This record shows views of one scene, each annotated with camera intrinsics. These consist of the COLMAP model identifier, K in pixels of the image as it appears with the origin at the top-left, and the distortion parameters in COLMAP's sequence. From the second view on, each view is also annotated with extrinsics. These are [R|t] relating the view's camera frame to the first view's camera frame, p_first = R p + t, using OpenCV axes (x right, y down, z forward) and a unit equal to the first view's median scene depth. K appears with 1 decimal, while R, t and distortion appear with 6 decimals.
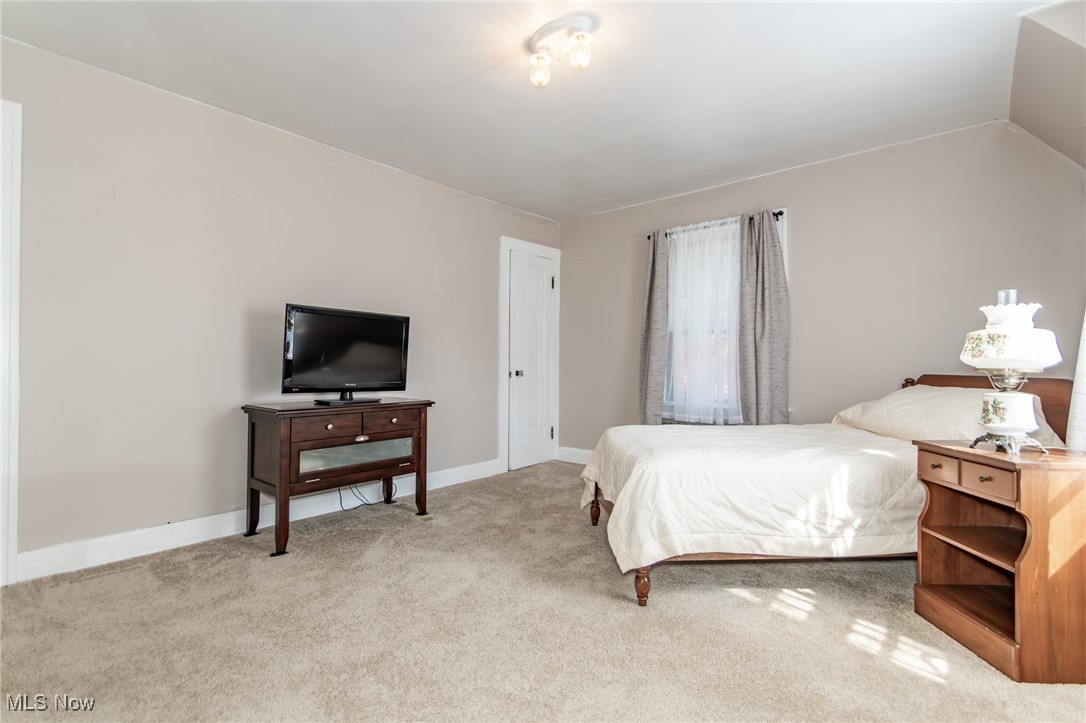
lens RADIAL K [[504.1, 0, 543.0], [0, 504.1, 361.5], [0, 0, 1]] dist [0.000032, -0.000076]
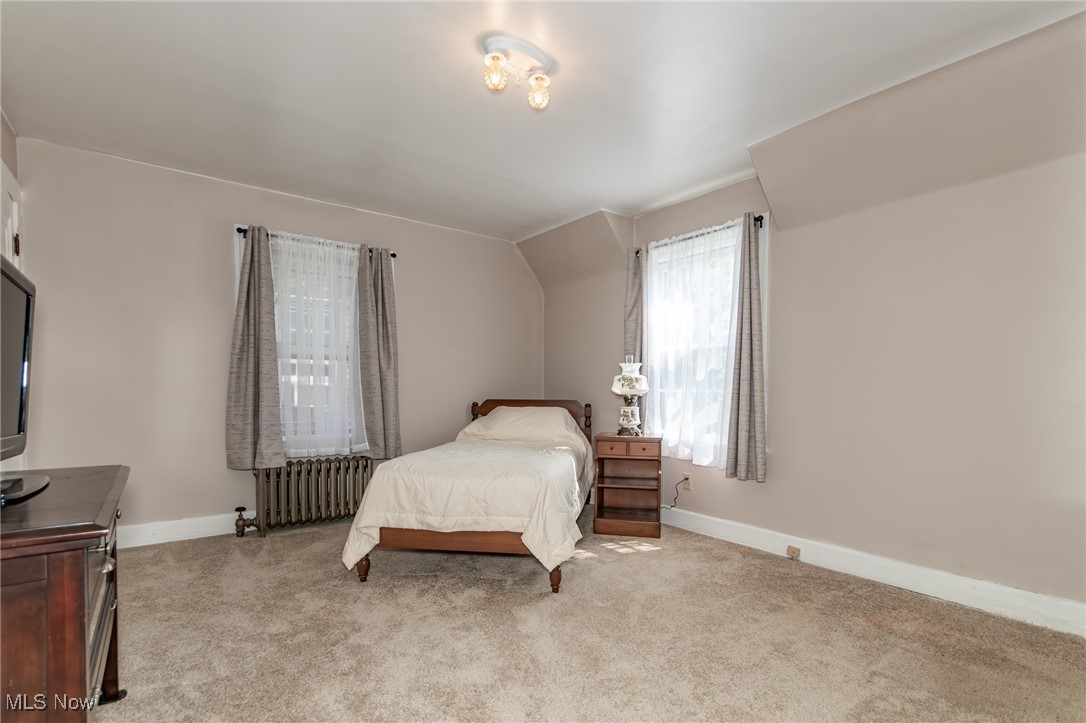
lens RADIAL K [[517.1, 0, 544.8], [0, 517.1, 405.9], [0, 0, 1]] dist [0.000068, -0.000016]
pose [[0.211917, -0.029262, 0.976850, -0.723277], [-0.004814, 0.999508, 0.030985, -0.002249], [-0.977276, -0.011269, 0.211672, 0.550708]]
